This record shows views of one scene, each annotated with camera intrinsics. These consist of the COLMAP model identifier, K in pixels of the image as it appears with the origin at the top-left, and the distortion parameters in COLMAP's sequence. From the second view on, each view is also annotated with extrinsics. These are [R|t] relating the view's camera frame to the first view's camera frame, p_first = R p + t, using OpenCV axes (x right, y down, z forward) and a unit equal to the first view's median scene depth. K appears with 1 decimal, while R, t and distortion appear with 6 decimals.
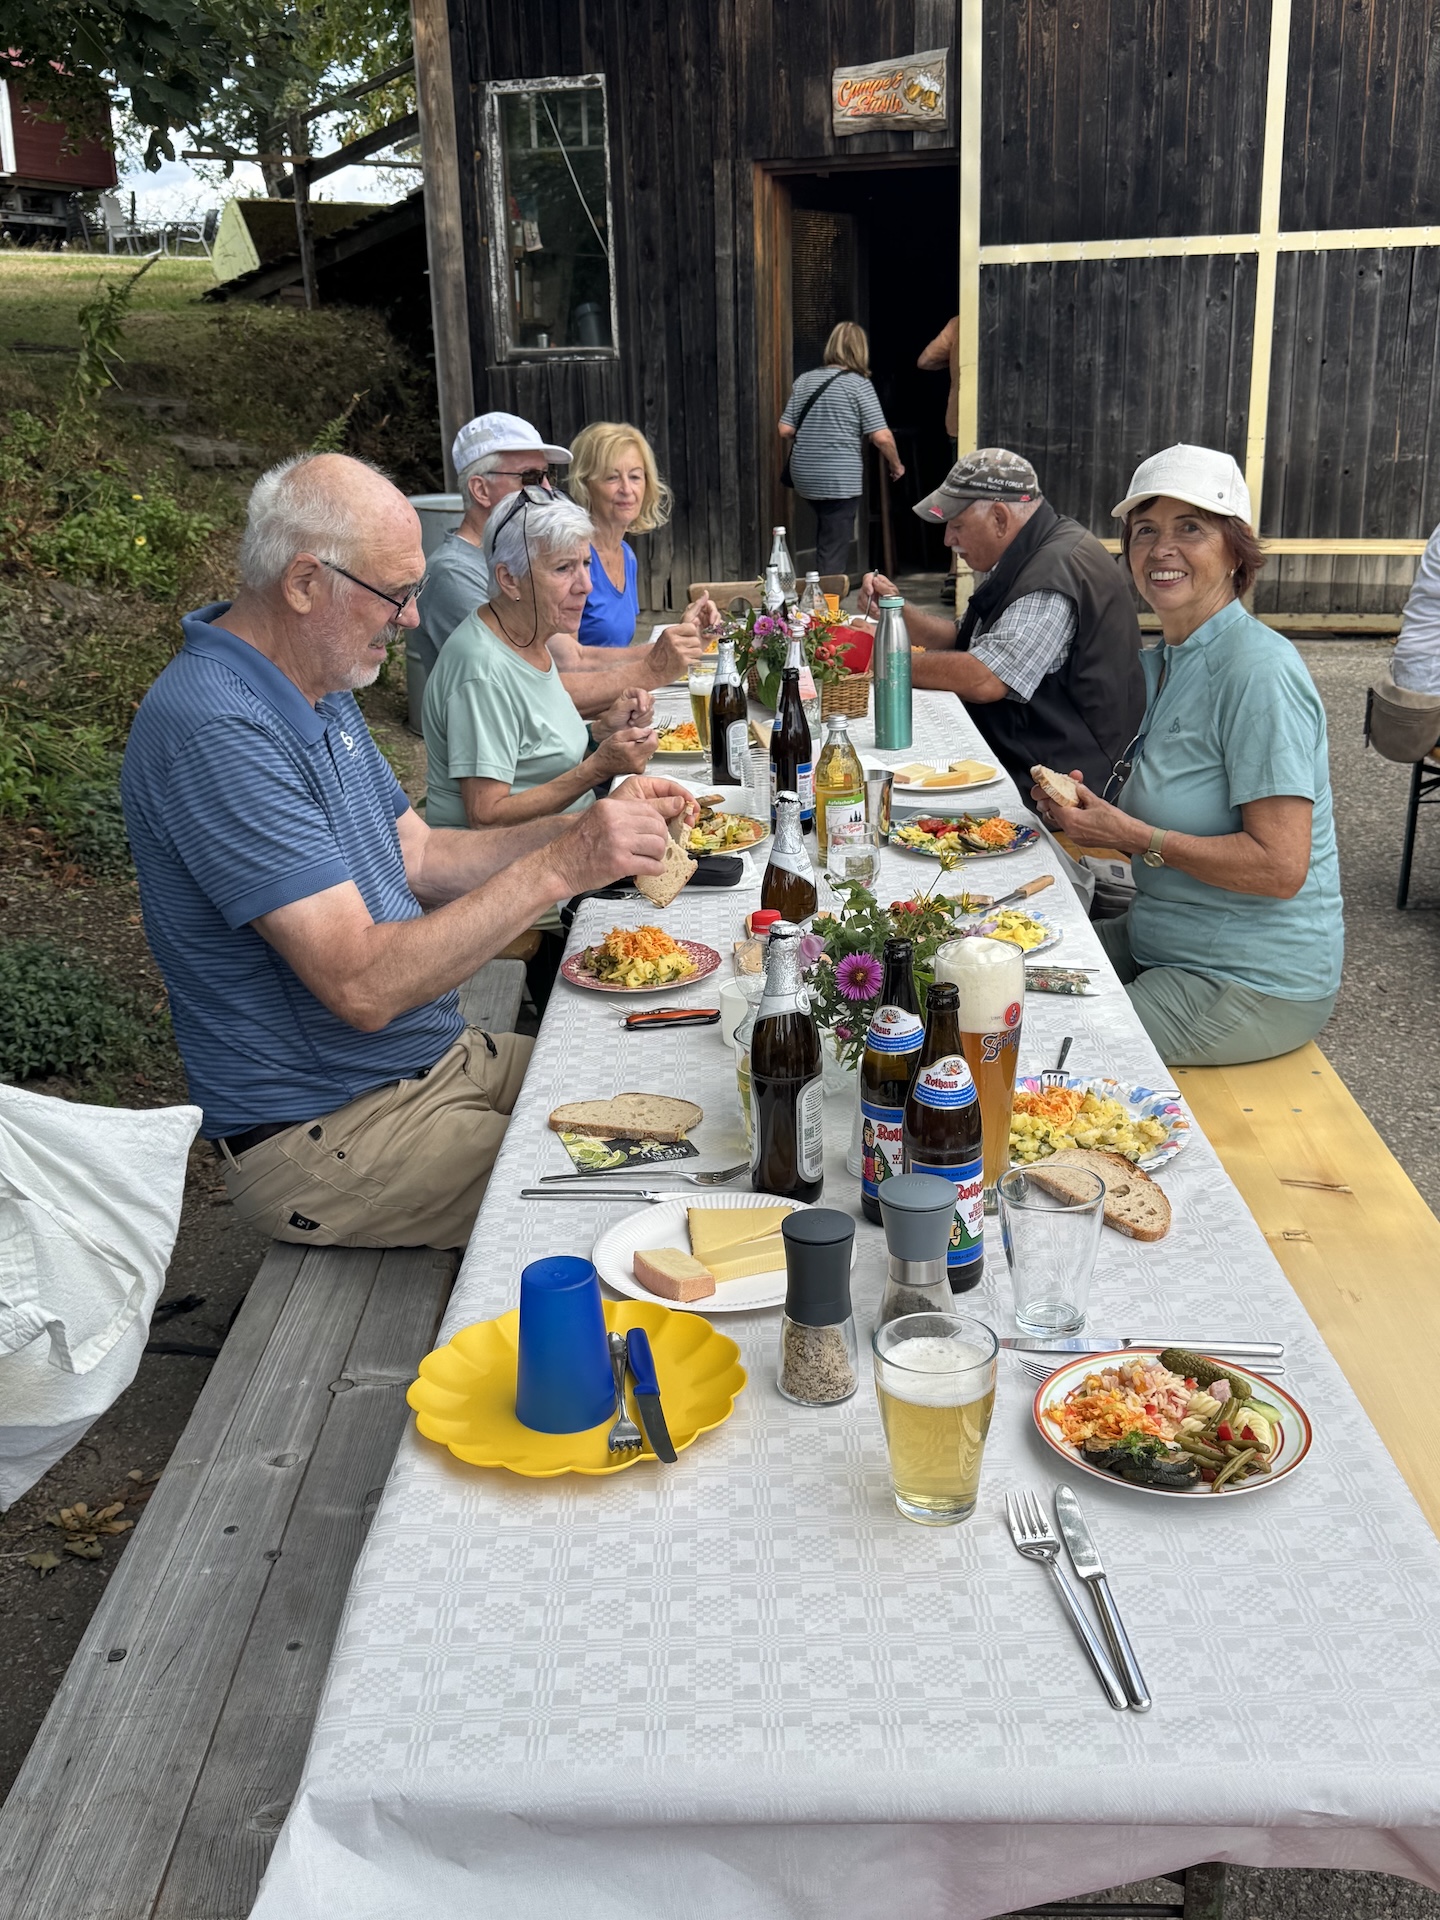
lens RADIAL K [[1969.1, 0, 725.0], [0, 1969.1, 976.3], [0, 0, 1]] dist [0.074661, -0.119605]
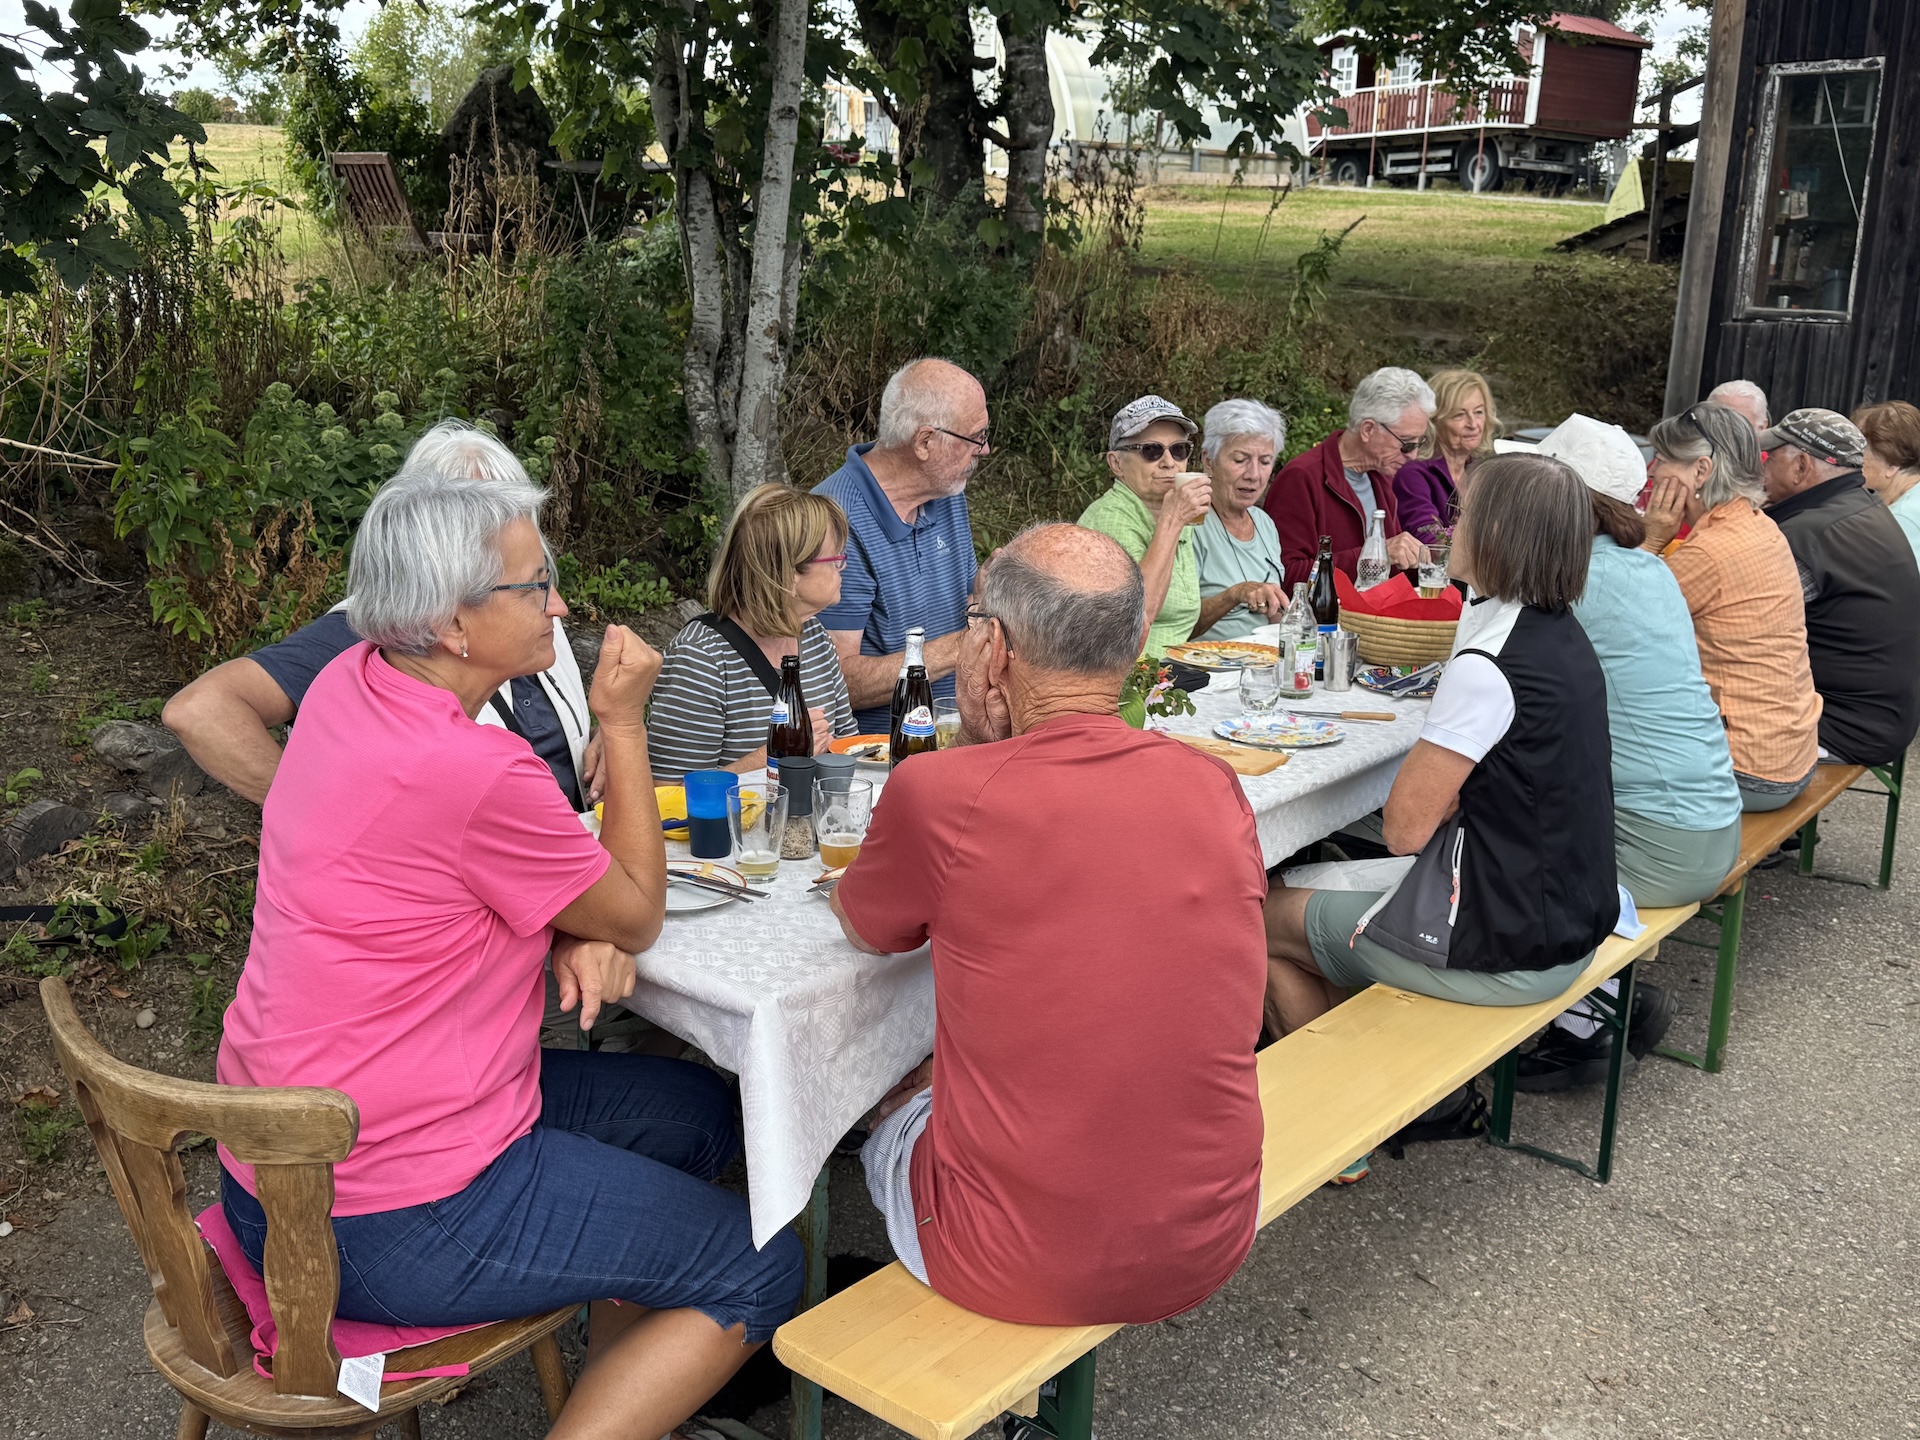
lens RADIAL K [[1960.8, 0, 930.1], [0, 1960.8, 727.5], [0, 0, 1]] dist [0.100591, -0.162825]
pose [[0.798379, 0.188180, -0.571995, 0.207000], [-0.235994, 0.971706, -0.009715, 0.012487], [0.553983, 0.142744, 0.820199, -0.076407]]
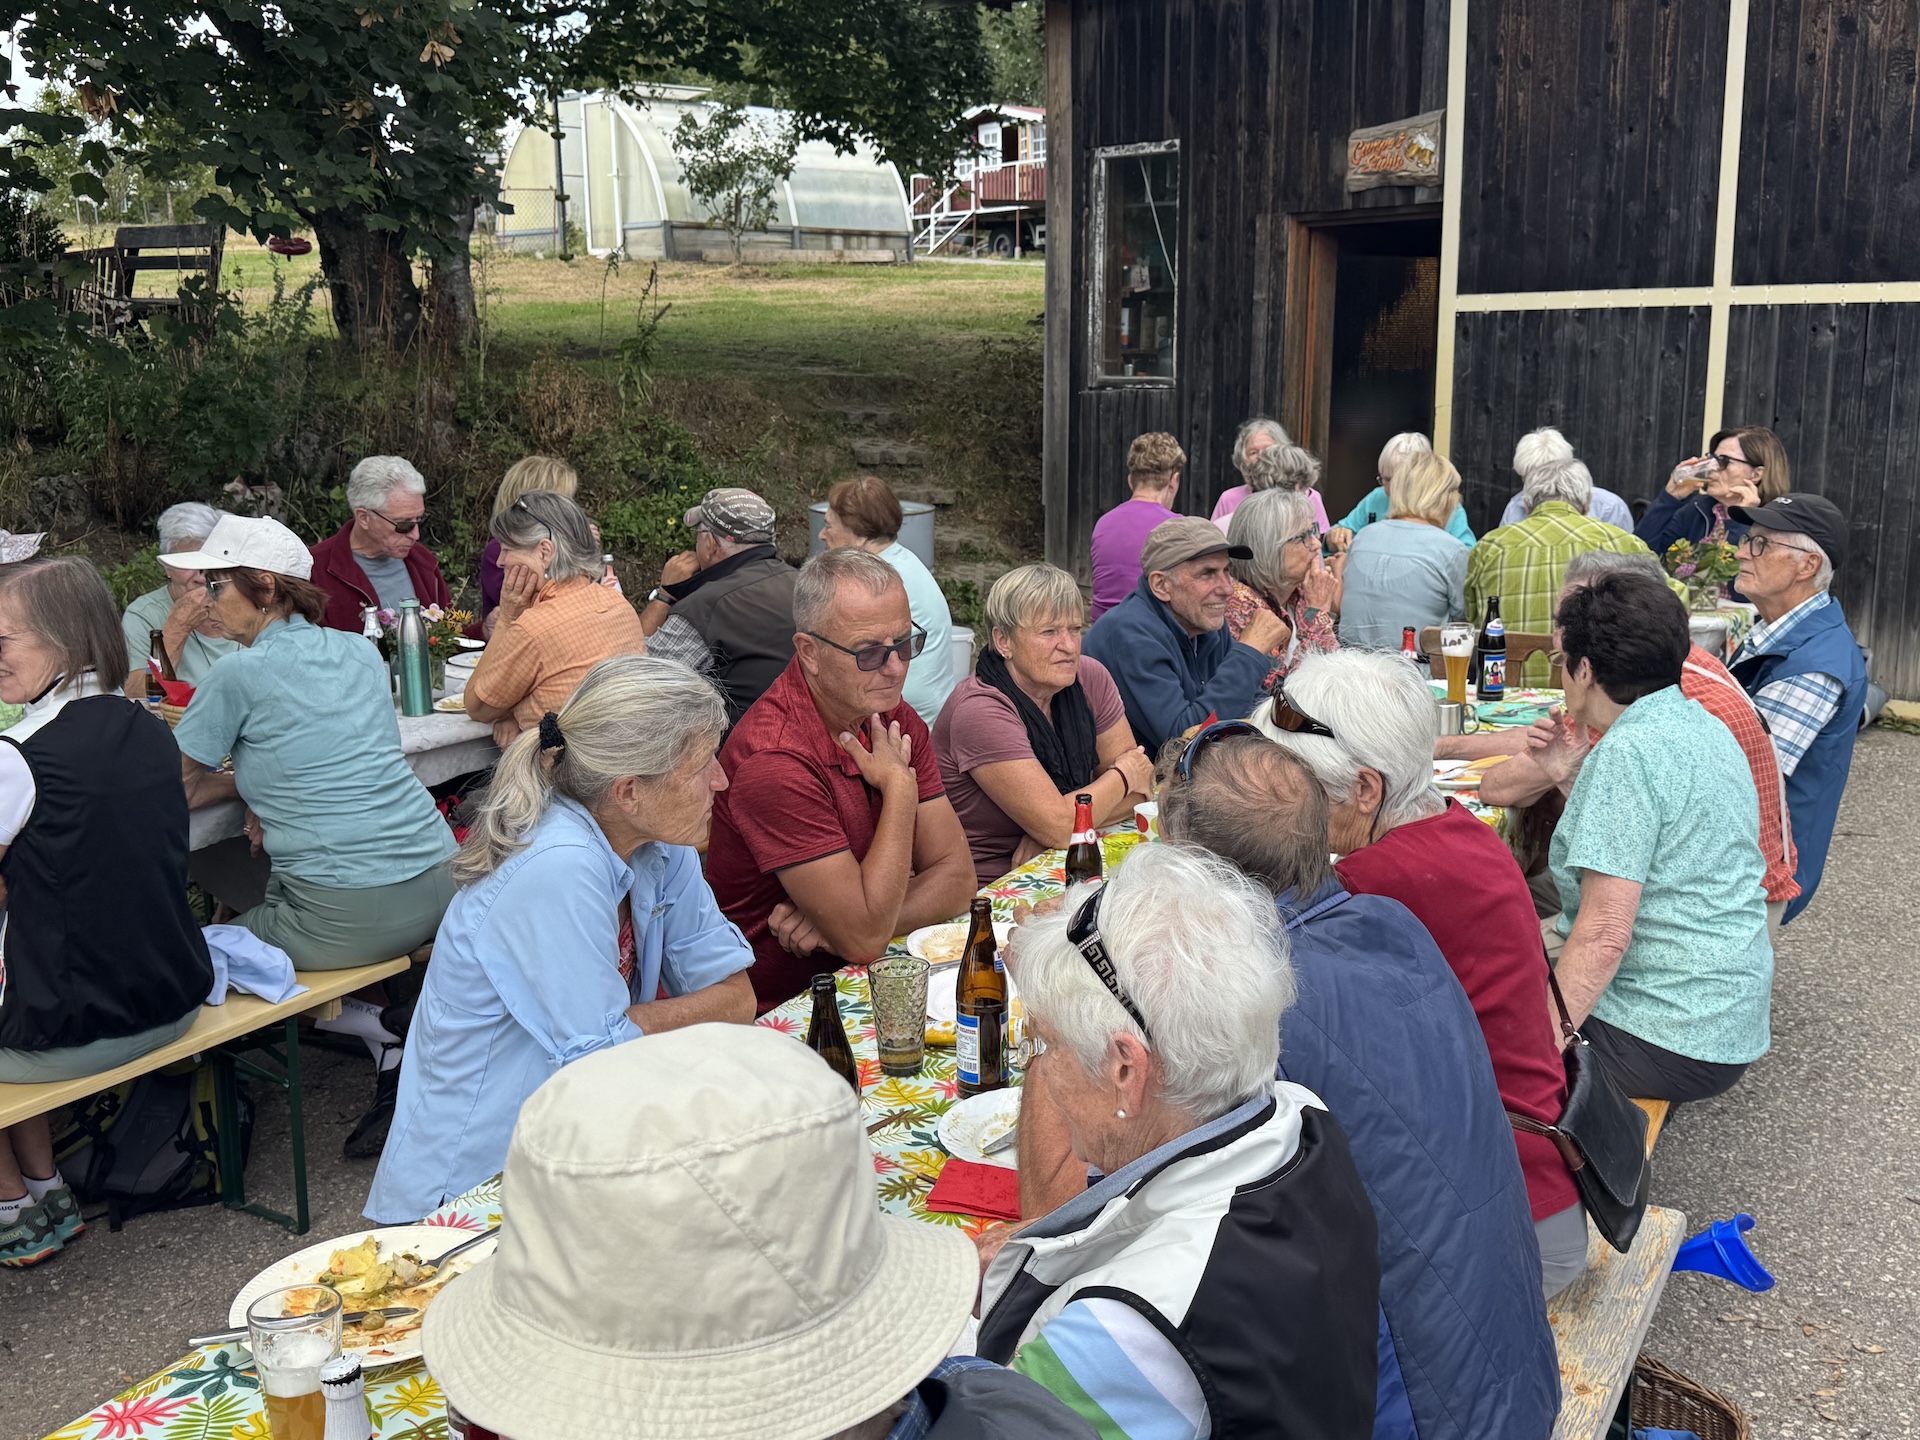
lens RADIAL K [[1972.3, 0, 969.0], [0, 1972.3, 711.1], [0, 0, 1]] dist [0.201424, -0.385258]
pose [[0.866566, 0.115836, -0.485433, 0.429723], [-0.173646, 0.981896, -0.075680, -0.036717], [0.467879, 0.149875, 0.870992, 0.020598]]
